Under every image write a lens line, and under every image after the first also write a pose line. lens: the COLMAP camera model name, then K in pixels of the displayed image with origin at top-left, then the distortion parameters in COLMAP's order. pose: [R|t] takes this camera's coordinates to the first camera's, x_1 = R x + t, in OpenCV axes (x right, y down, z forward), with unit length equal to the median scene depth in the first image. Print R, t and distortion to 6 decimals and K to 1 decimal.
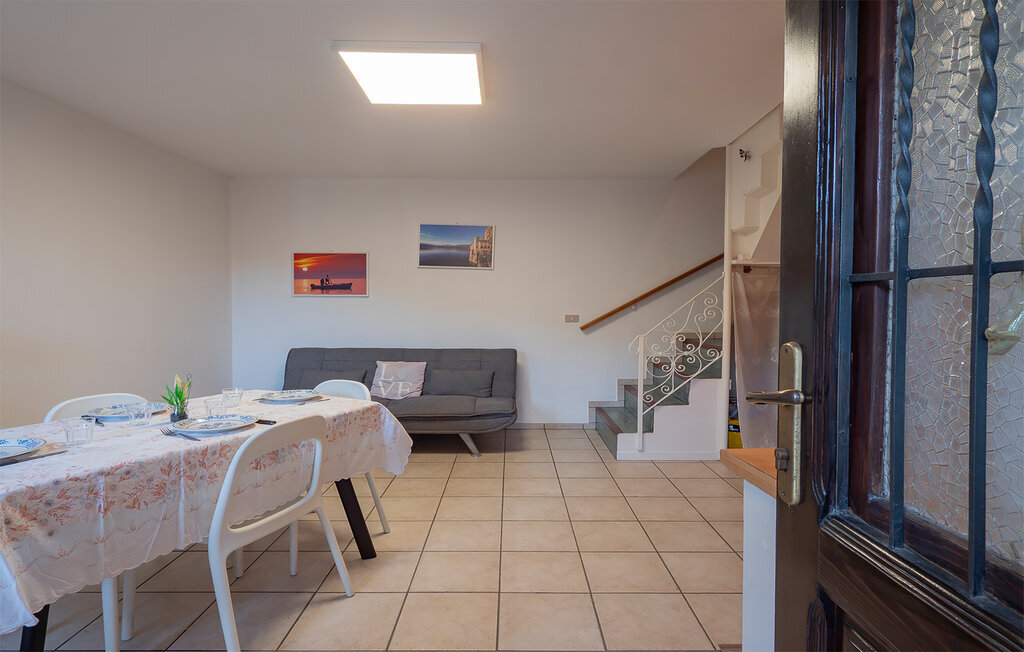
lens RADIAL K [[546.9, 0, 514.9], [0, 546.9, 320.2], [0, 0, 1]] dist [0.001724, 0.000125]
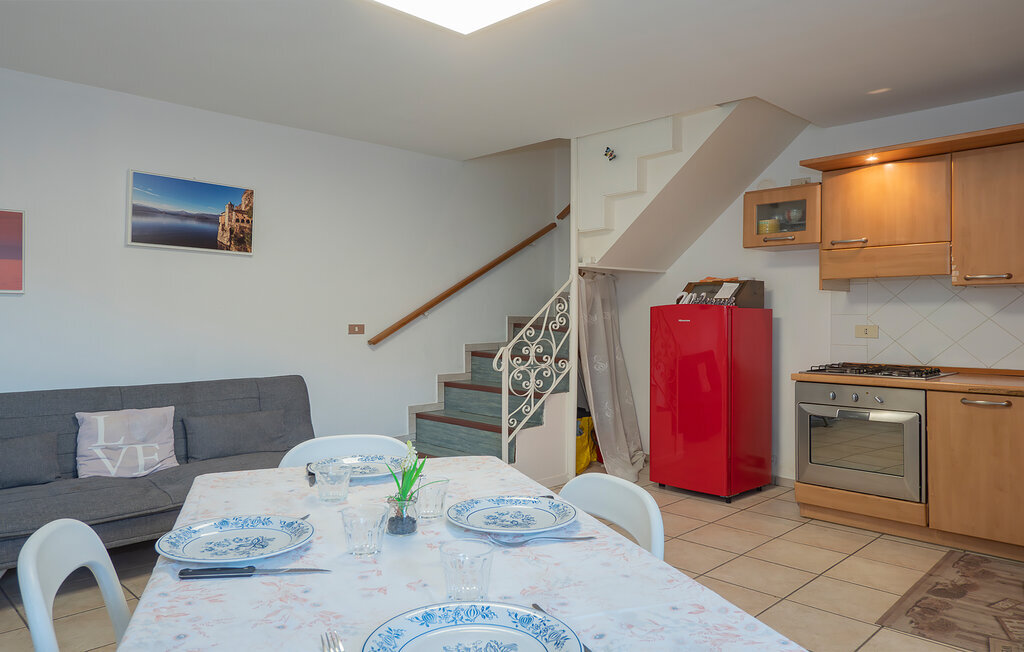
lens RADIAL K [[706.6, 0, 513.4], [0, 706.6, 319.8], [0, 0, 1]] dist [0.001191, 0.000580]
pose [[0.713424, -0.007612, 0.700691, -0.519256], [0.017672, 0.999818, -0.007131, -0.006335], [-0.700509, 0.017470, 0.713429, 0.227273]]
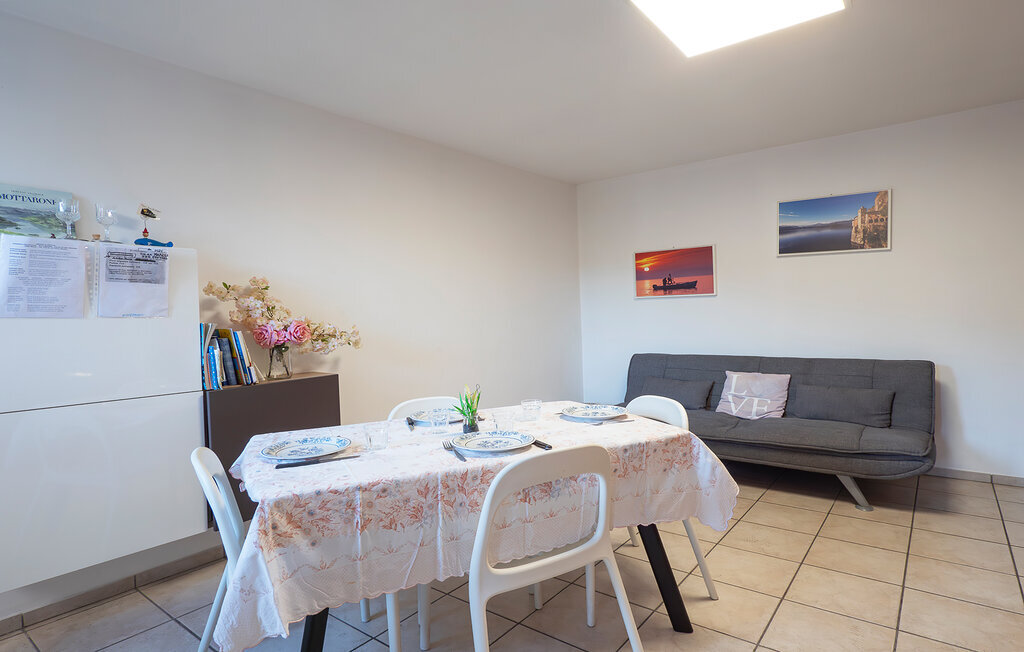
lens RADIAL K [[550.0, 0, 511.6], [0, 550.0, 313.2], [0, 0, 1]] dist [-0.000754, -0.000193]
pose [[0.779895, -0.026461, -0.625351, 0.027998], [0.016697, 0.999630, -0.021476, -0.002178], [0.625687, 0.006308, 0.780048, 0.151057]]
